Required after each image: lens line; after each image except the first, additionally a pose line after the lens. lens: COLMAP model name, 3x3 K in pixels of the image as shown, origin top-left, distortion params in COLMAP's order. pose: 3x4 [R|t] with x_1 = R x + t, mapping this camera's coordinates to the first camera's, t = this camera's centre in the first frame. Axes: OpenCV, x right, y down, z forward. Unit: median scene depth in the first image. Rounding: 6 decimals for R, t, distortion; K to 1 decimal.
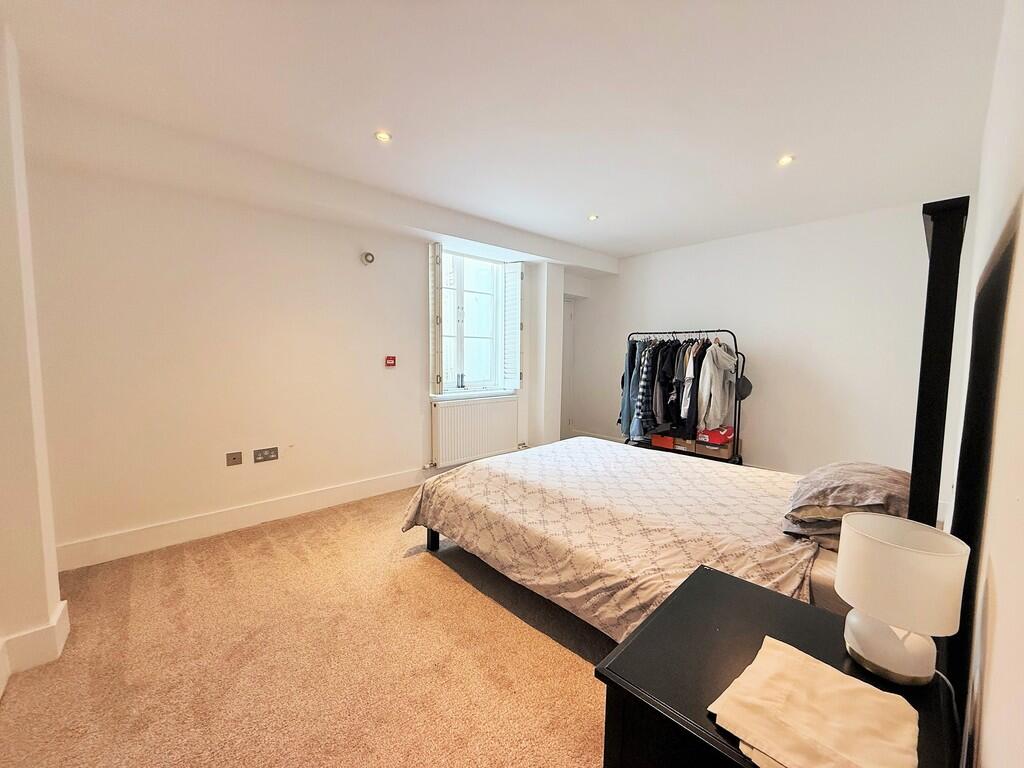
lens RADIAL K [[406.8, 0, 507.9], [0, 406.8, 384.6], [0, 0, 1]] dist [-0.000872, 0.000360]
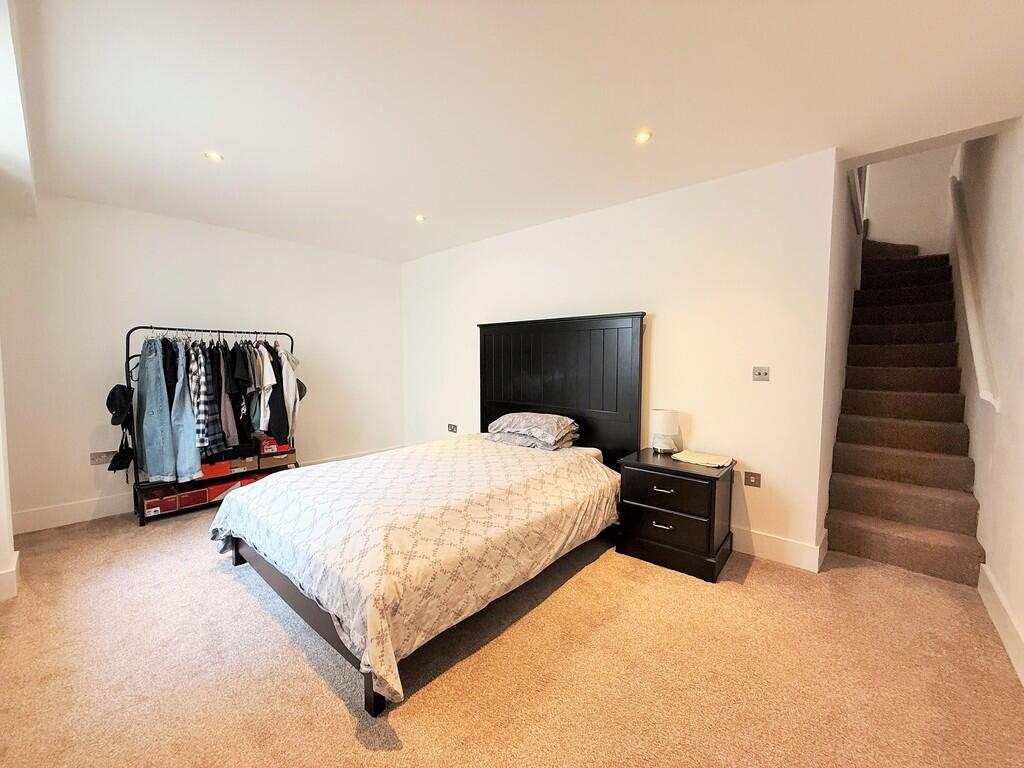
lens RADIAL K [[406.8, 0, 506.7], [0, 406.8, 383.6], [0, 0, 1]] dist [-0.000872, 0.000360]
pose [[-0.100346, -0.070314, 0.992465, -0.846317], [0.075385, 0.994095, 0.078052, -0.084996], [-0.992093, 0.082649, -0.094453, 0.972715]]
